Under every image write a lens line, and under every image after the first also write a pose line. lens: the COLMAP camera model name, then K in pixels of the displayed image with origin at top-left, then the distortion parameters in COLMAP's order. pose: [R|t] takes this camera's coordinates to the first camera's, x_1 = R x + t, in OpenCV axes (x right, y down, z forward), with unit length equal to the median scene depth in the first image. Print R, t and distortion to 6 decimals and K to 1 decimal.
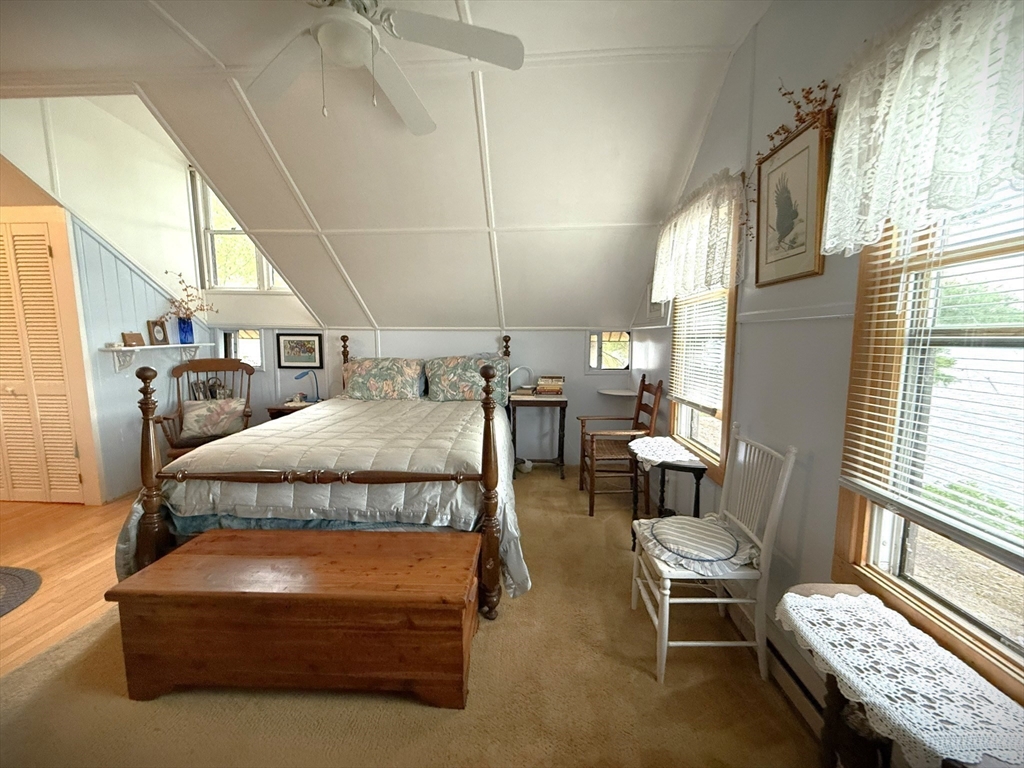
lens RADIAL K [[405.4, 0, 512.0], [0, 405.4, 384.0], [0, 0, 1]] dist [-0.000277, -0.000251]
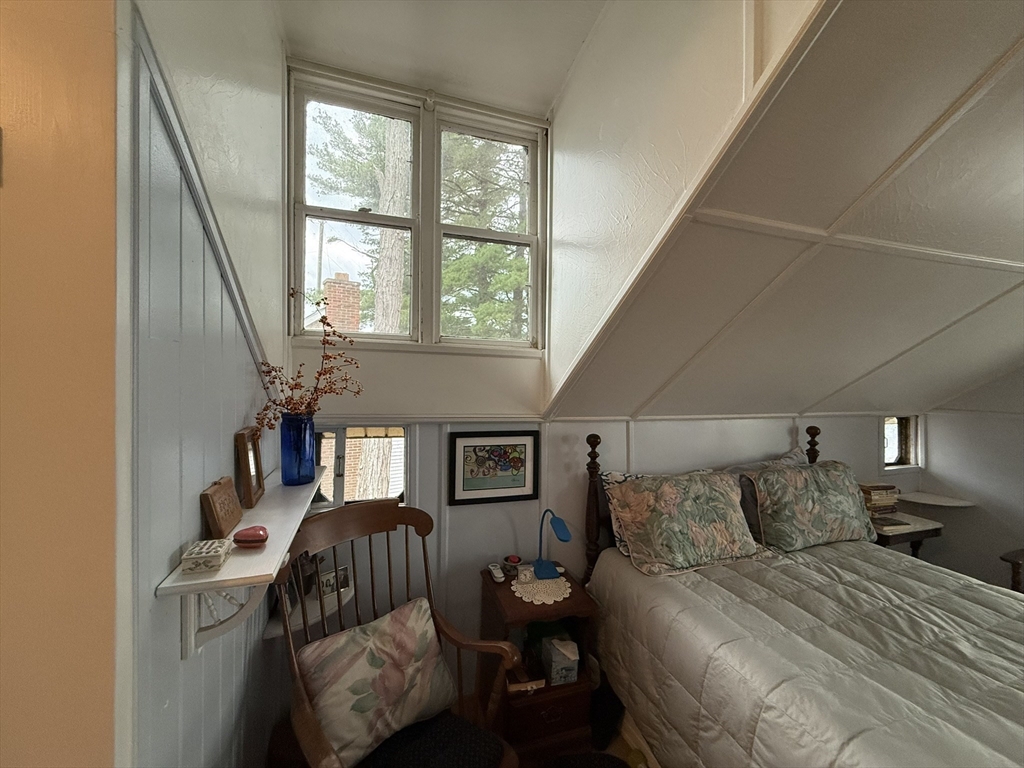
lens RADIAL K [[405.4, 0, 512.0], [0, 405.4, 384.0], [0, 0, 1]] dist [-0.000277, -0.000251]
pose [[0.937653, 0.005485, 0.347530, -0.680682], [0.031045, 0.994557, -0.099458, -0.132376], [-0.346184, 0.104047, 0.932379, 0.521953]]
